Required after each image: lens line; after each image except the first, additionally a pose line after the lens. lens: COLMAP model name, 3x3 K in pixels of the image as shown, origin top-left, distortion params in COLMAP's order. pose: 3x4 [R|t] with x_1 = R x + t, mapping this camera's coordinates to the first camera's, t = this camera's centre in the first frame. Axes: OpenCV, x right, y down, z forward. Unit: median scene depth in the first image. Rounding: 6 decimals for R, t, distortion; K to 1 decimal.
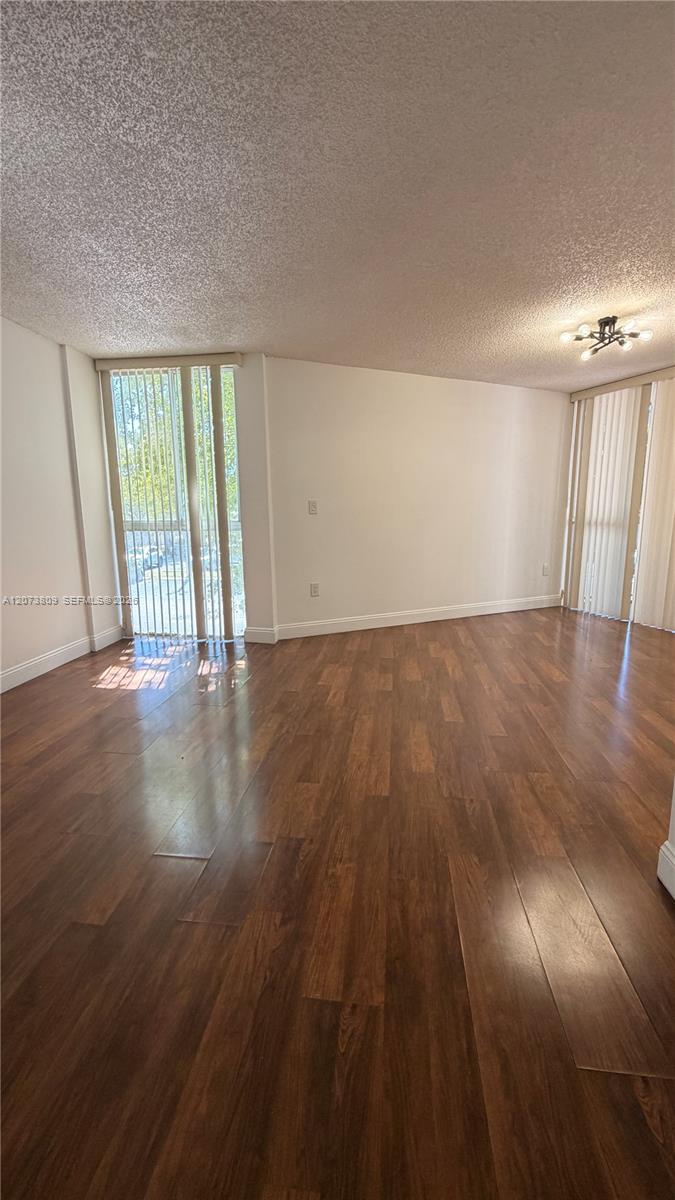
lens RADIAL K [[476.3, 0, 337.0], [0, 476.3, 597.2], [0, 0, 1]] dist [-0.002485, 0.000101]
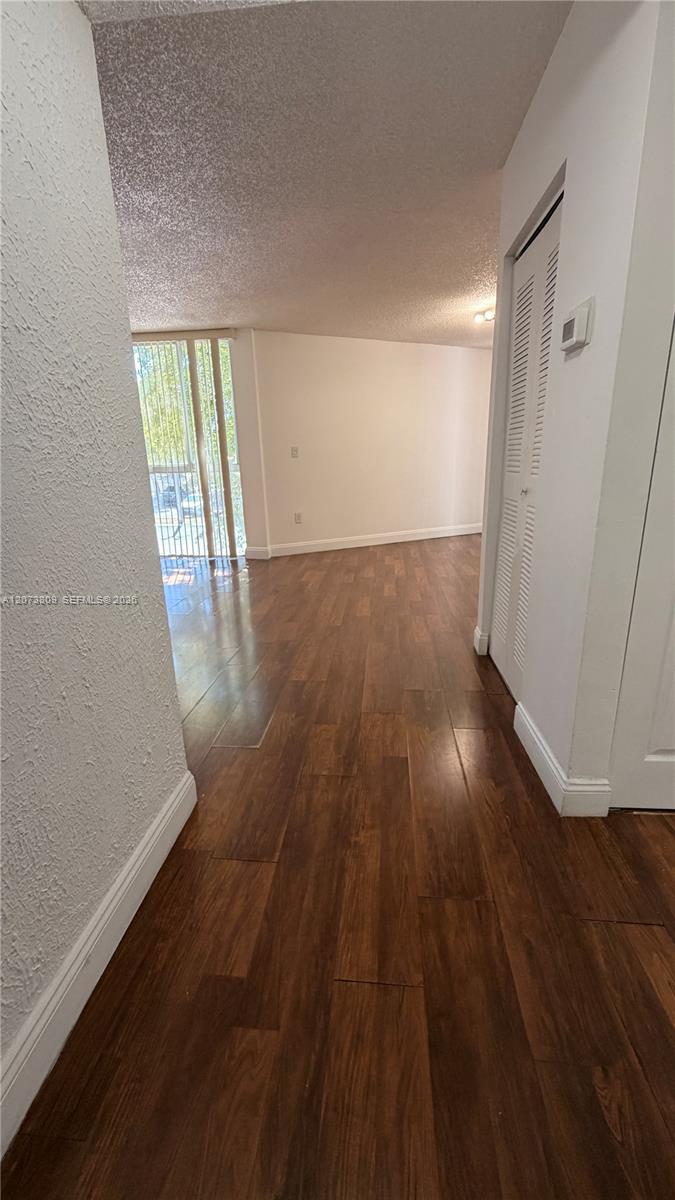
lens RADIAL K [[476.3, 0, 334.8], [0, 476.3, 598.0], [0, 0, 1]] dist [-0.002485, 0.000101]
pose [[0.999713, -0.020615, 0.012244, 0.035592], [0.019141, 0.993714, 0.110302, 0.066831], [-0.014440, -0.110036, 0.993823, -0.344355]]
